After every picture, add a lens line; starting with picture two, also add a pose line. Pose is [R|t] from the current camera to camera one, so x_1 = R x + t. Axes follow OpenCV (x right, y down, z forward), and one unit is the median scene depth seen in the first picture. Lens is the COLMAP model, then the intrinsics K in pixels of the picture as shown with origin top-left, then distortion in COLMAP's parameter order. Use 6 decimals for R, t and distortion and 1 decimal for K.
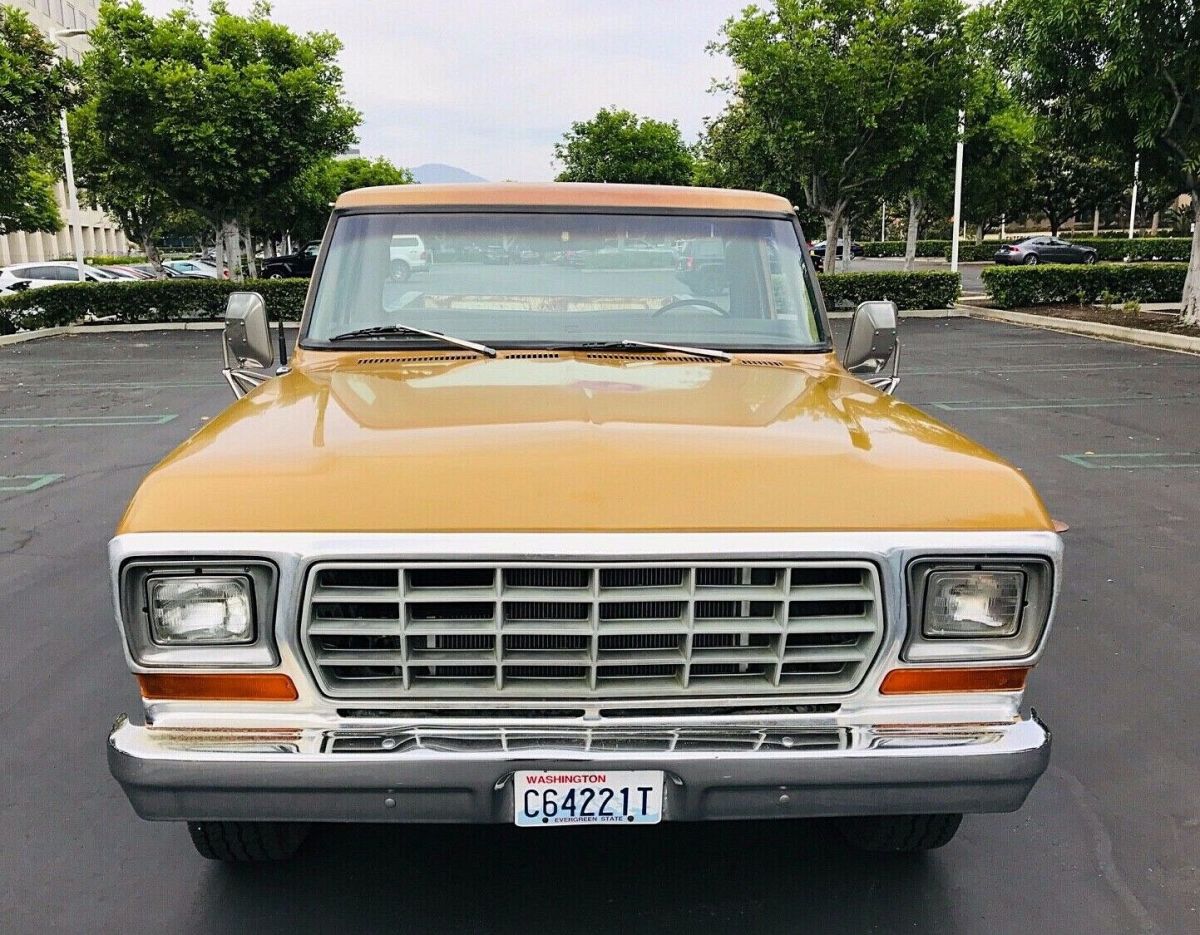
lens RADIAL K [[1122.7, 0, 600.0], [0, 1122.7, 467.5], [0, 0, 1]] dist [-0.008178, 0.092053]
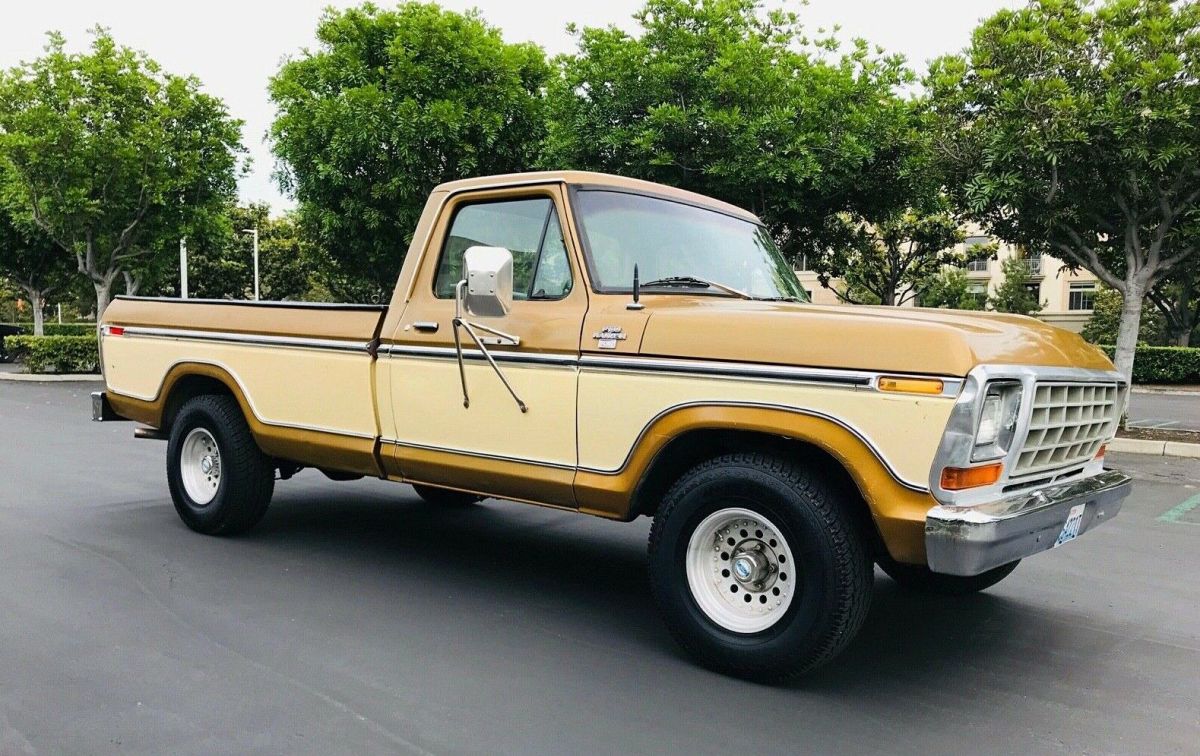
lens RADIAL K [[982.6, 0, 633.4], [0, 982.6, 403.7], [0, 0, 1]] dist [0.027616, 0.016055]
pose [[0.659962, -0.028406, 0.750762, -1.564094], [0.124390, 0.989625, -0.071903, 0.133894], [-0.740930, 0.140841, 0.656648, 0.471675]]
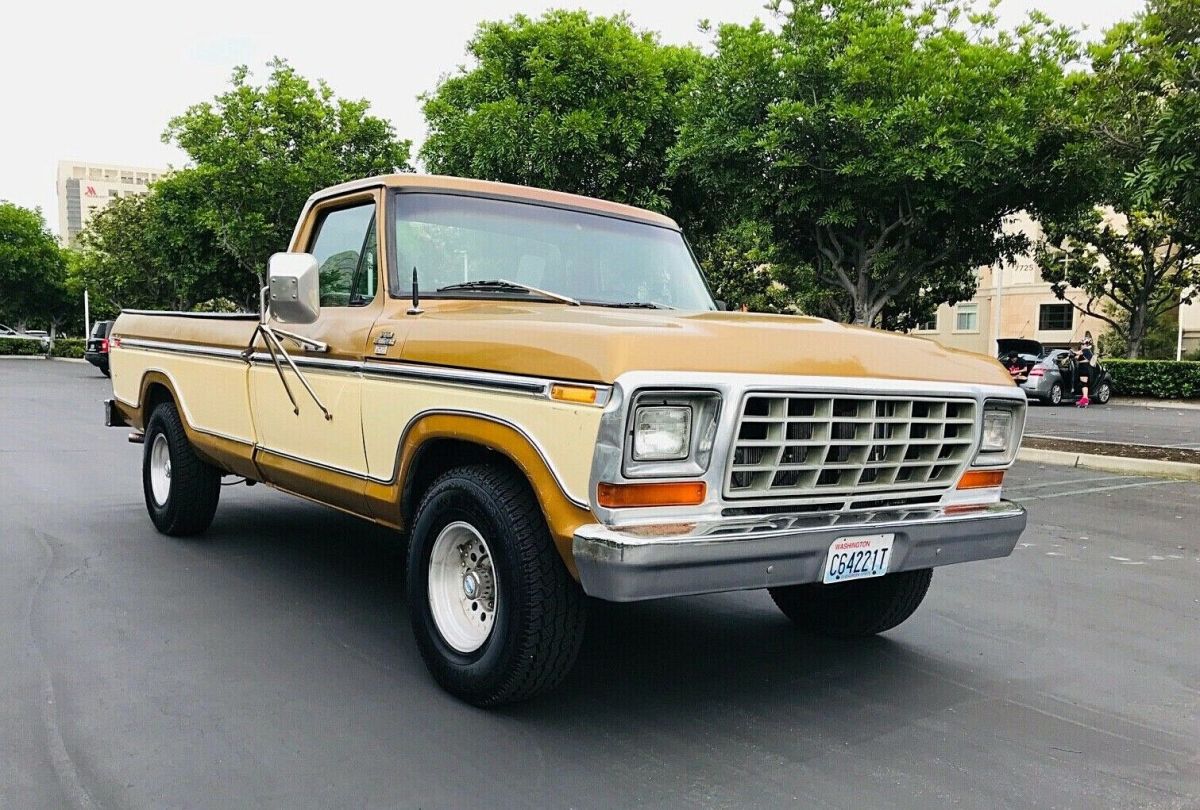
lens RADIAL K [[1029.7, 0, 613.0], [0, 1029.7, 438.6], [0, 0, 1]] dist [0.052701, -0.019285]
pose [[0.821150, -0.020641, 0.570339, -1.055040], [0.084287, 0.992773, -0.085423, 0.222534], [-0.564454, 0.118217, 0.816956, 0.035884]]
